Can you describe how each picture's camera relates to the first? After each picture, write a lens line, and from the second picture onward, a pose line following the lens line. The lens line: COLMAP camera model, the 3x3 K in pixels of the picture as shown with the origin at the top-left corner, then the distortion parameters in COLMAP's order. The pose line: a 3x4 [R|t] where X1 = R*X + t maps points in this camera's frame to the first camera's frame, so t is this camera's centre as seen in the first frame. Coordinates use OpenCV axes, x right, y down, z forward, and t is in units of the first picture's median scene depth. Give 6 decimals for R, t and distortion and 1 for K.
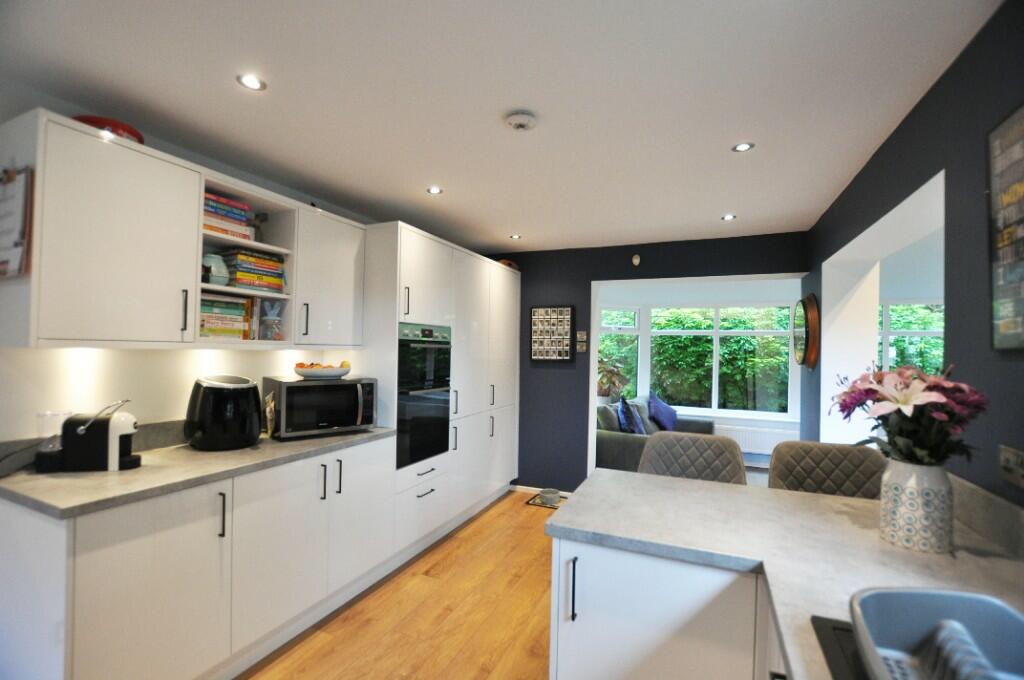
lens RADIAL K [[456.0, 0, 501.9], [0, 456.0, 342.6], [0, 0, 1]] dist [-0.027369, -0.000388]
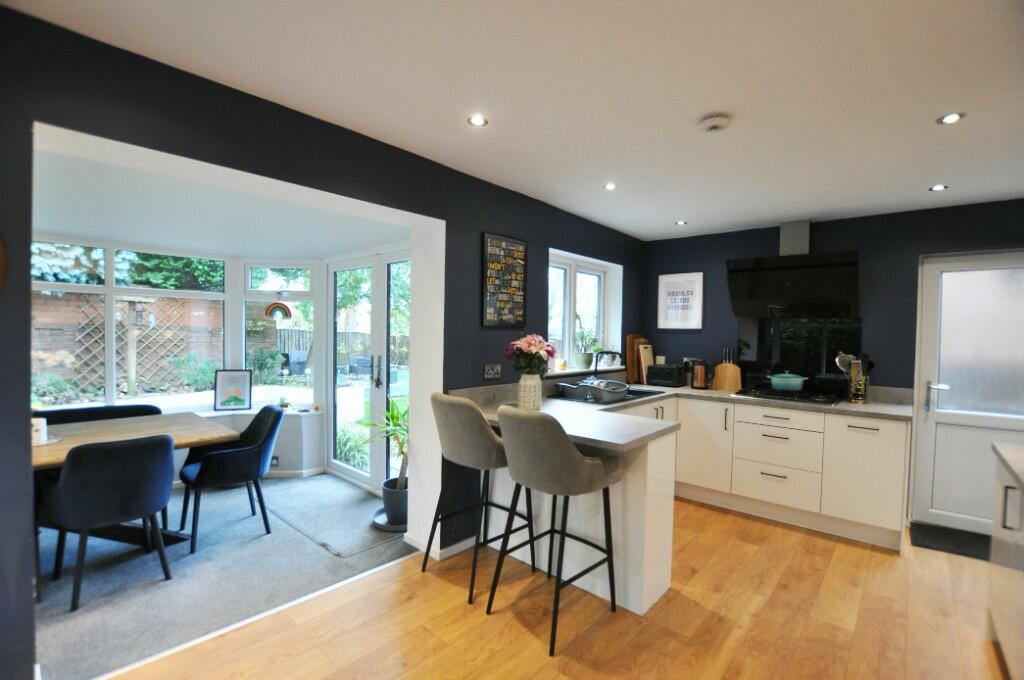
lens RADIAL K [[456.0, 0, 509.8], [0, 456.0, 342.7], [0, 0, 1]] dist [-0.027369, -0.000388]
pose [[-0.952824, -0.041966, 0.300610, 0.069753], [-0.038943, 0.999113, 0.016042, 0.017132], [-0.301016, 0.003579, -0.953612, 0.936603]]
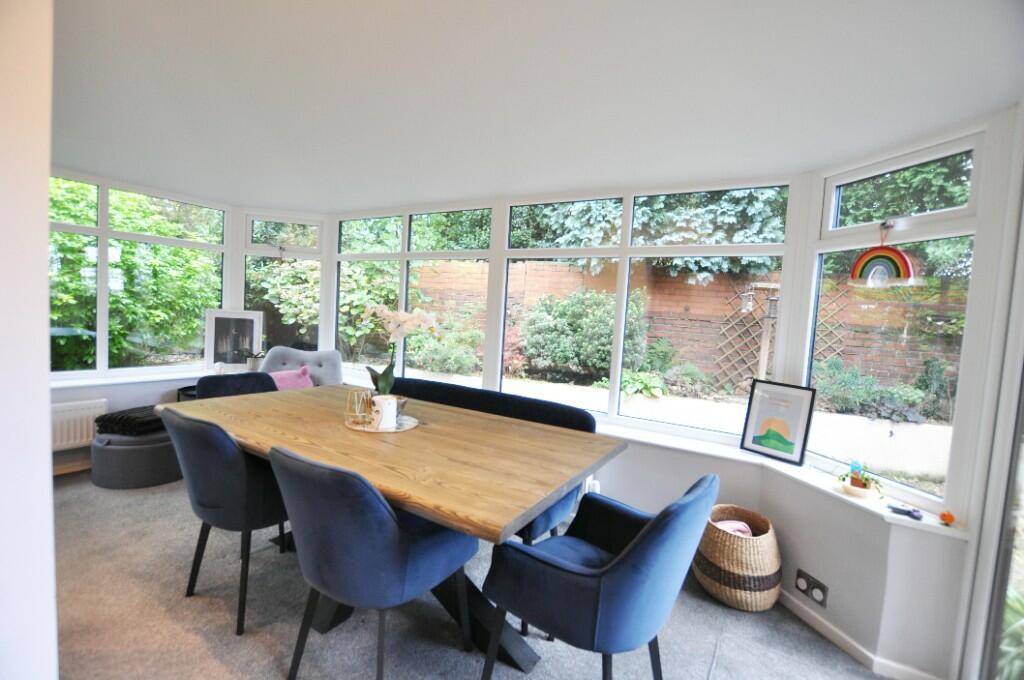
lens RADIAL K [[456.0, 0, 512.2], [0, 456.0, 344.0], [0, 0, 1]] dist [-0.027369, -0.000388]
pose [[0.138511, -0.075420, 0.987485, 0.381903], [-0.071579, 0.993726, 0.085937, 0.047607], [-0.987771, -0.082587, 0.132243, 0.414526]]
